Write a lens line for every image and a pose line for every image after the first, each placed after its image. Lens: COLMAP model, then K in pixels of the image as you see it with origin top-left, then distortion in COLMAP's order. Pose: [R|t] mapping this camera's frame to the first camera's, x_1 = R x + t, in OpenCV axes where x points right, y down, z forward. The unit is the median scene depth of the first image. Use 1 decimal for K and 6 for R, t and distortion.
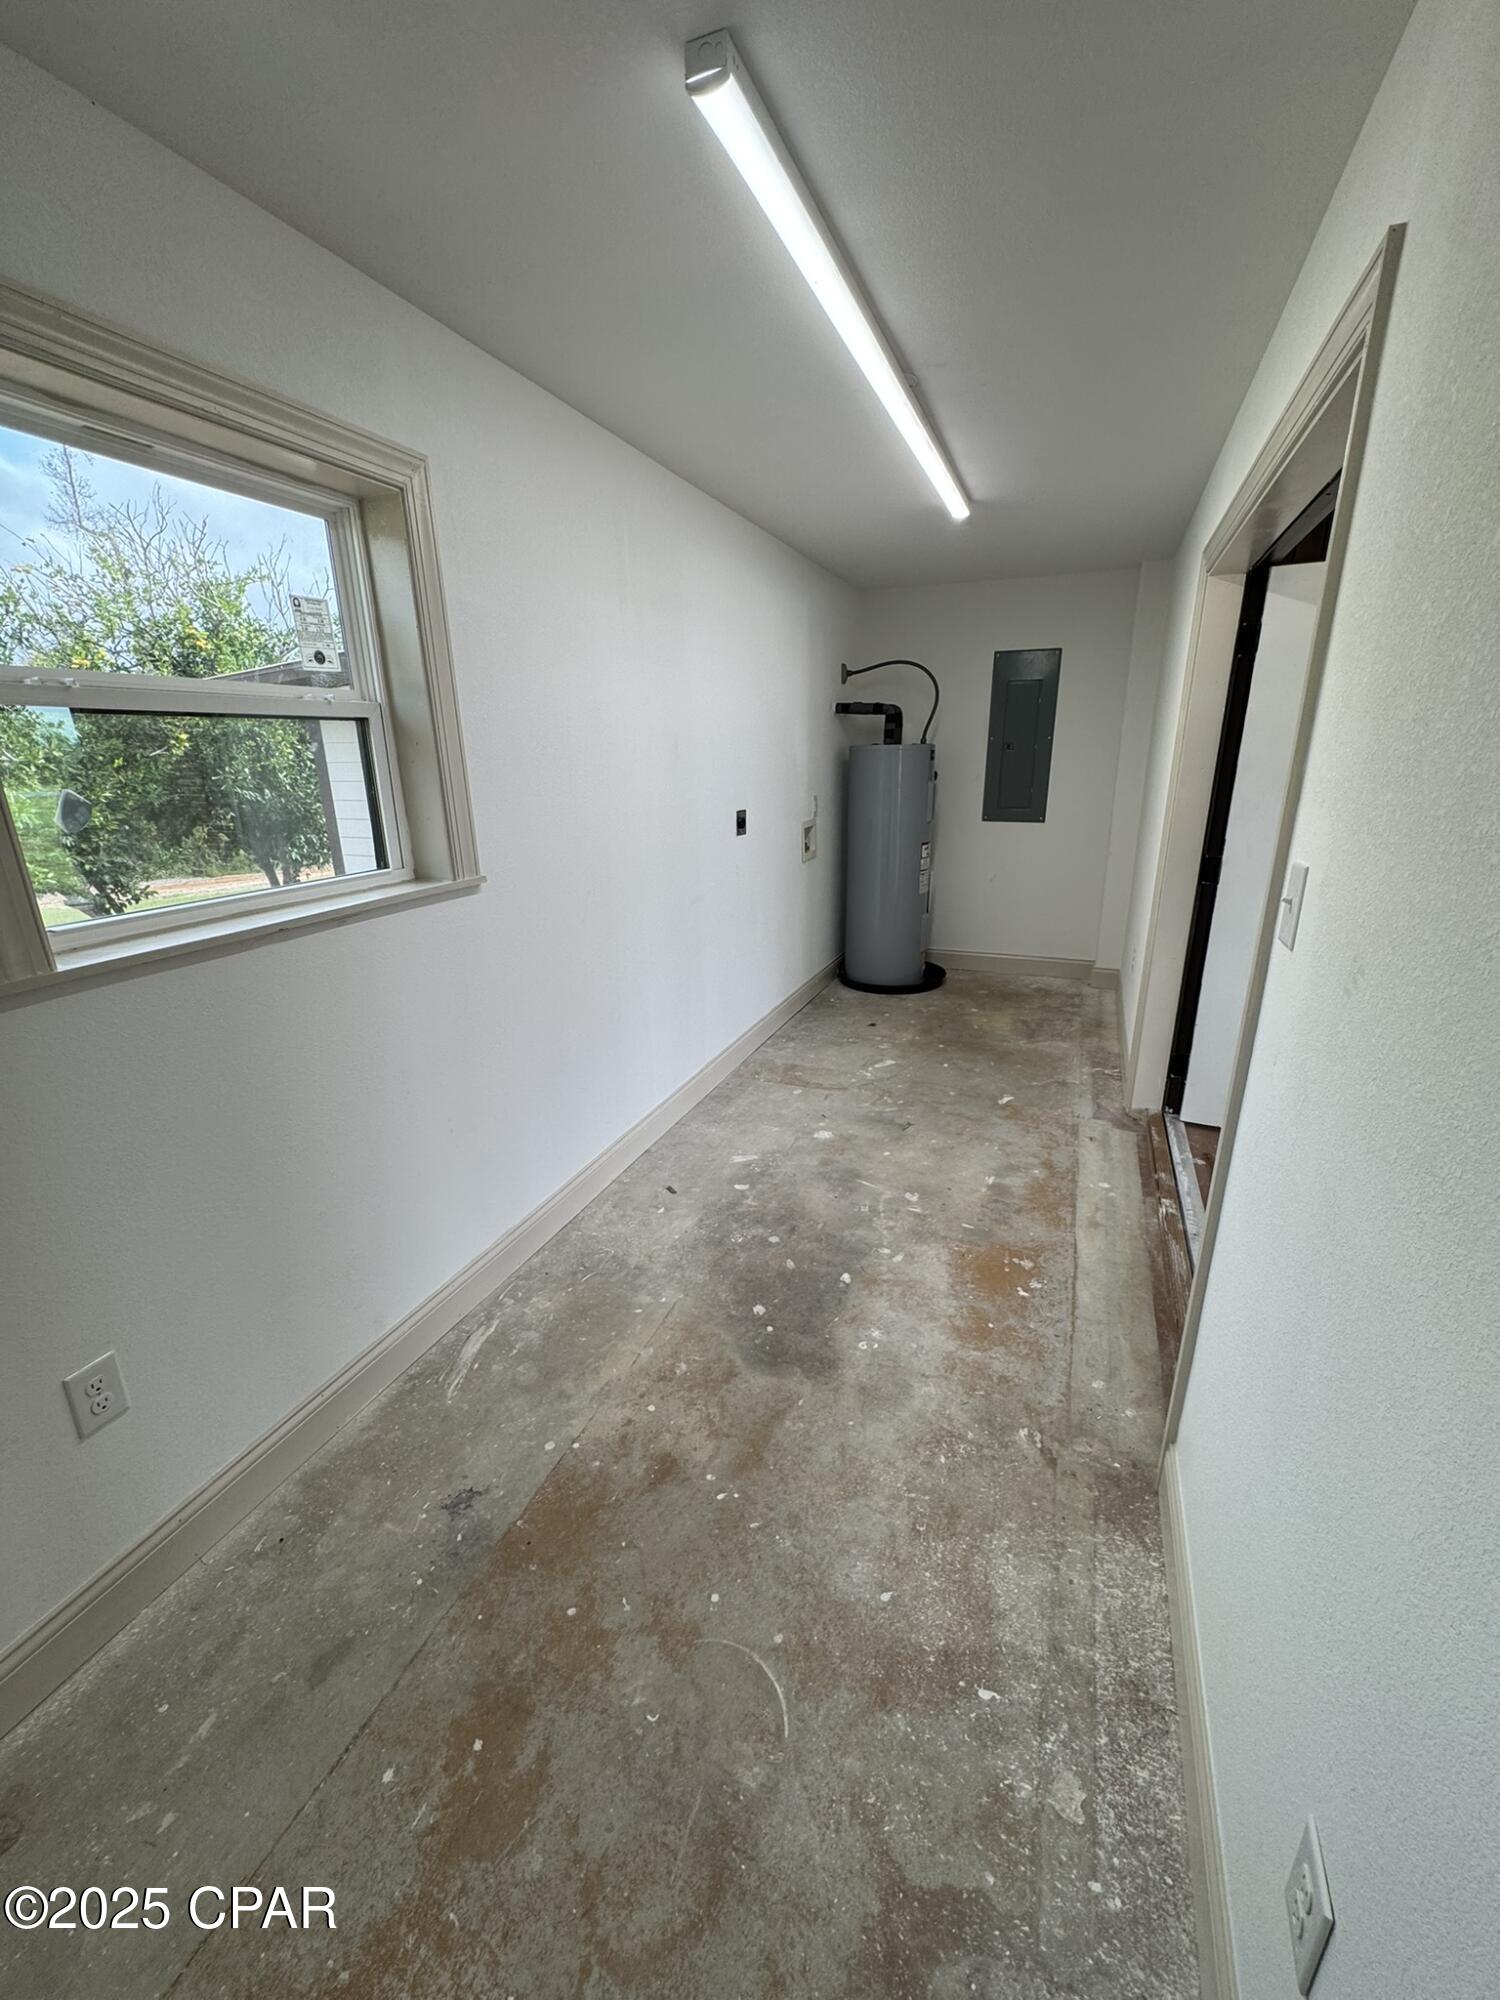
lens RADIAL K [[795.5, 0, 758.1], [0, 795.5, 994.5], [0, 0, 1]] dist [-0.000865, -0.000229]
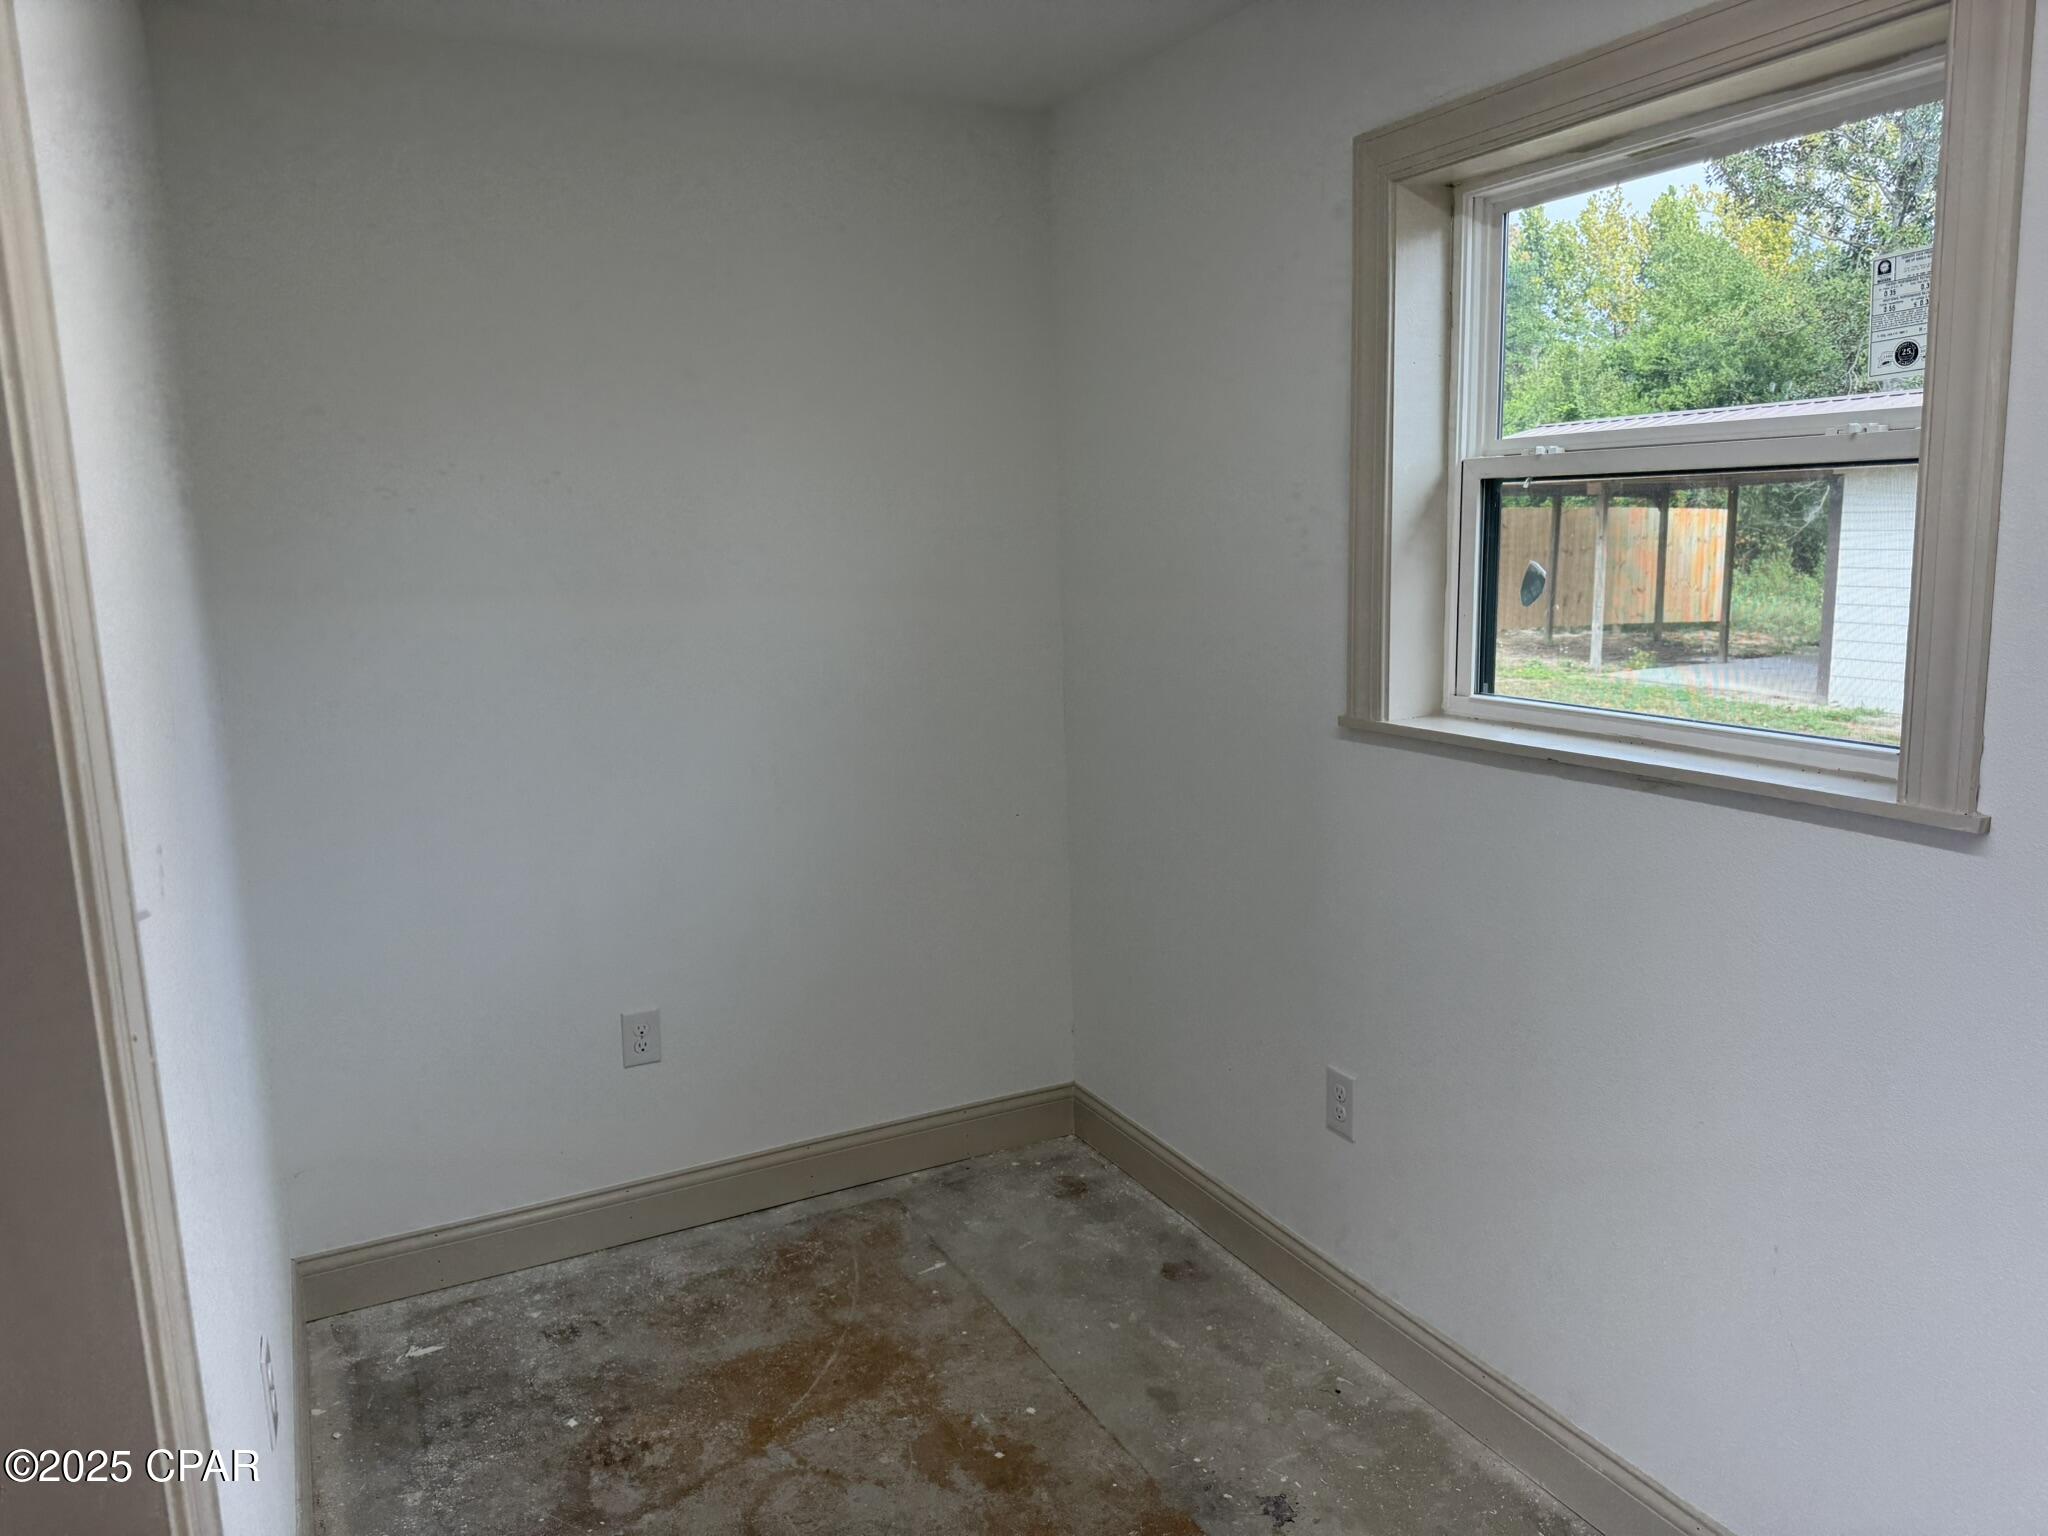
lens RADIAL K [[1432.5, 0, 1027.3], [0, 1432.5, 774.8], [0, 0, 1]] dist [0.009781, -0.022097]
pose [[-0.658169, 0.155693, -0.736596, 0.766322], [-0.194205, 0.910163, 0.365907, -0.501441], [0.727392, 0.383879, -0.568805, 1.532428]]
